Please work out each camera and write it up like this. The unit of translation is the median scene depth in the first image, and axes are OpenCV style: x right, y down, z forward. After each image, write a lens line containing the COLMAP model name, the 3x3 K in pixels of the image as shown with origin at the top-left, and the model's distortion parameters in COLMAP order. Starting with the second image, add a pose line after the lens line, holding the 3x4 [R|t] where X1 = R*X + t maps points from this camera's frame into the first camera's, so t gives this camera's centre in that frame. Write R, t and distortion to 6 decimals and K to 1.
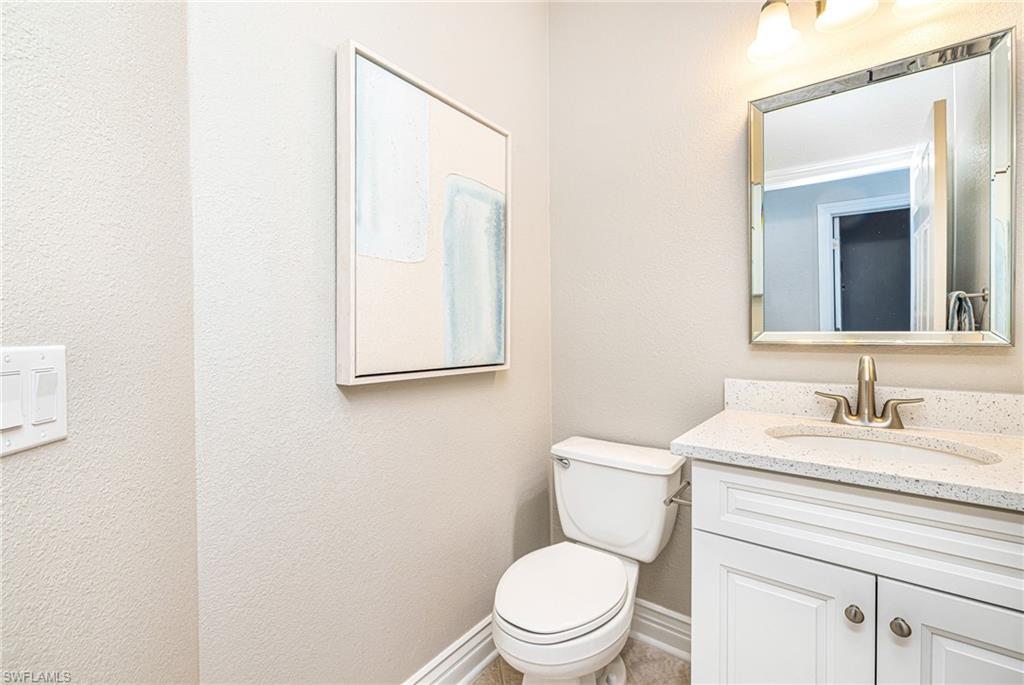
lens RADIAL K [[450.6, 0, 509.3], [0, 450.6, 336.1], [0, 0, 1]] dist [0.001203, -0.001208]
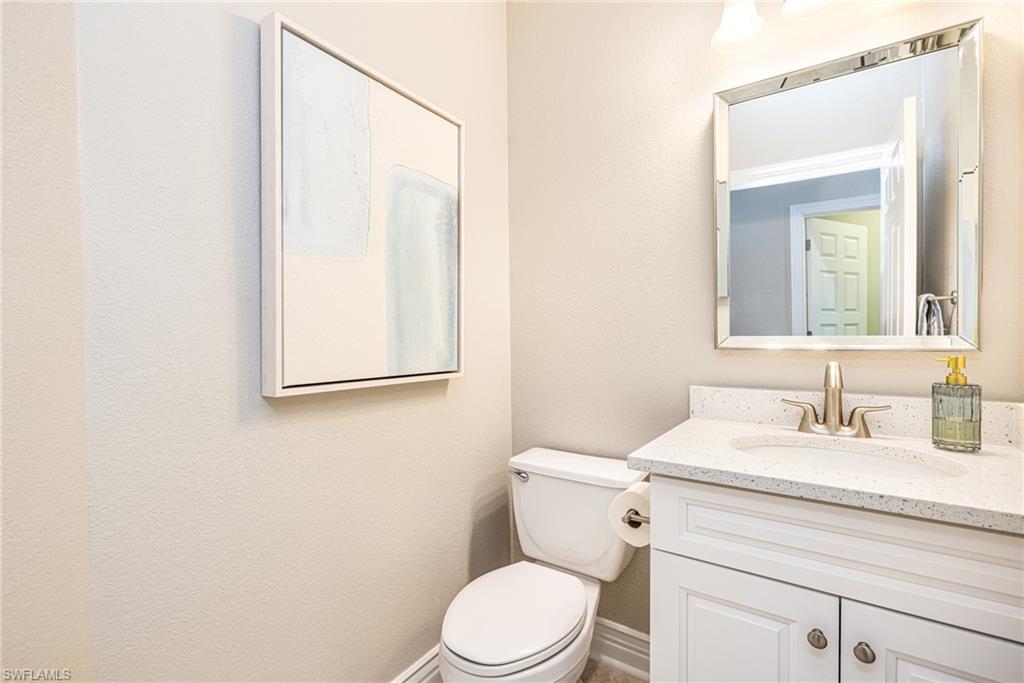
lens RADIAL K [[450.6, 0, 519.1], [0, 450.6, 340.9], [0, 0, 1]] dist [0.001203, -0.001208]
pose [[0.999081, -0.002866, 0.042764, 0.084339], [0.002696, 0.999988, 0.004048, -0.005291], [-0.042775, -0.003929, 0.999077, 0.072984]]
